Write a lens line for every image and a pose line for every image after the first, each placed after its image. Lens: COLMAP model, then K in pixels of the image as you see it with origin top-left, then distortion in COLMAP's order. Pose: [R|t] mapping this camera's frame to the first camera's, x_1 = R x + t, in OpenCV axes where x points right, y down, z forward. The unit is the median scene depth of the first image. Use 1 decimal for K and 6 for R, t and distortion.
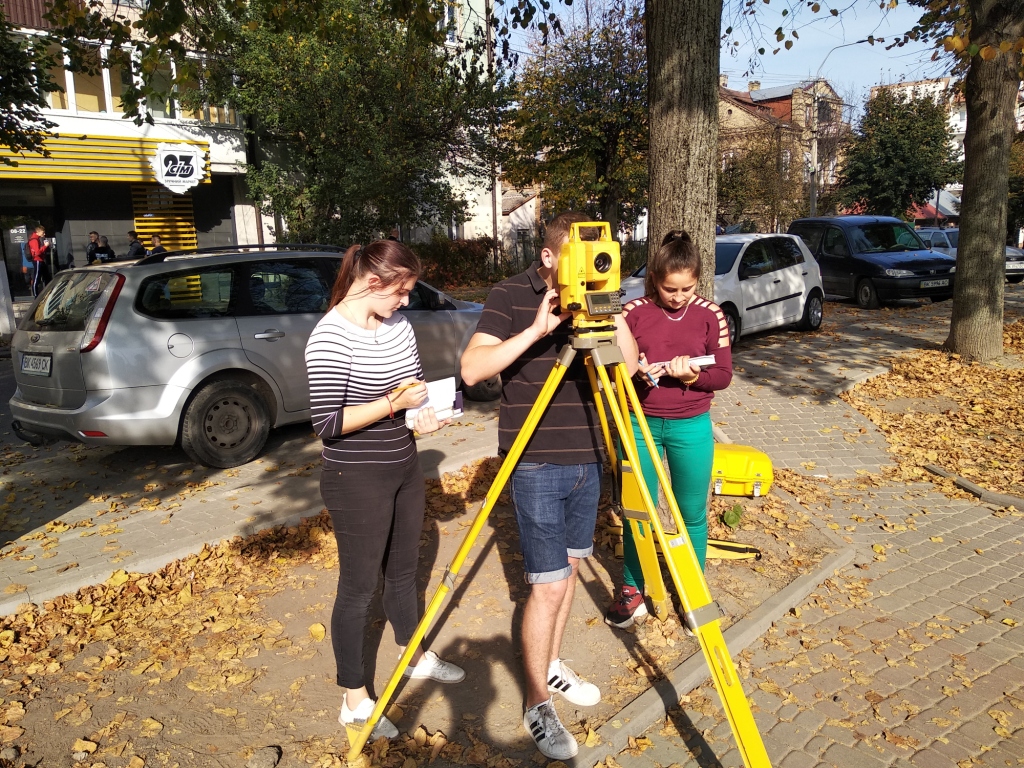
lens RADIAL K [[771.3, 0, 513.9], [0, 771.3, 385.2], [0, 0, 1]] dist [-0.000135, -0.028564]
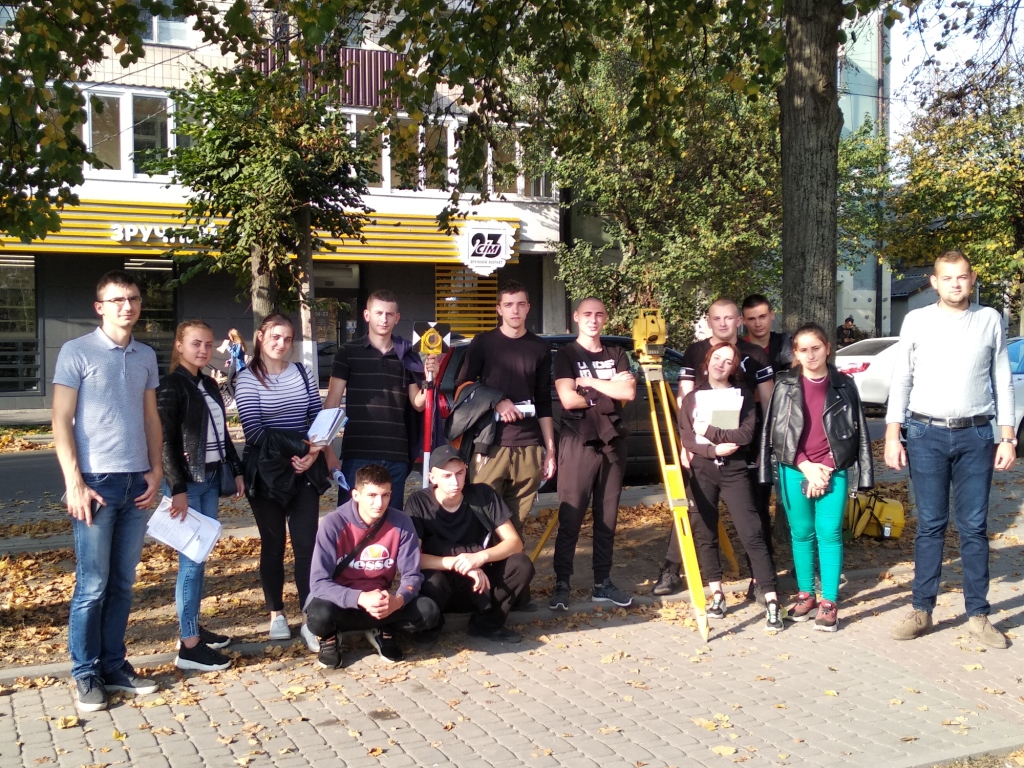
lens RADIAL K [[771.3, 0, 509.6], [0, 771.3, 383.5], [0, 0, 1]] dist [-0.000135, -0.028564]
pose [[0.939220, 0.044471, -0.340422, -0.100316], [-0.080345, 0.992511, -0.092015, -0.044923], [0.333781, 0.113774, 0.935760, 0.191298]]
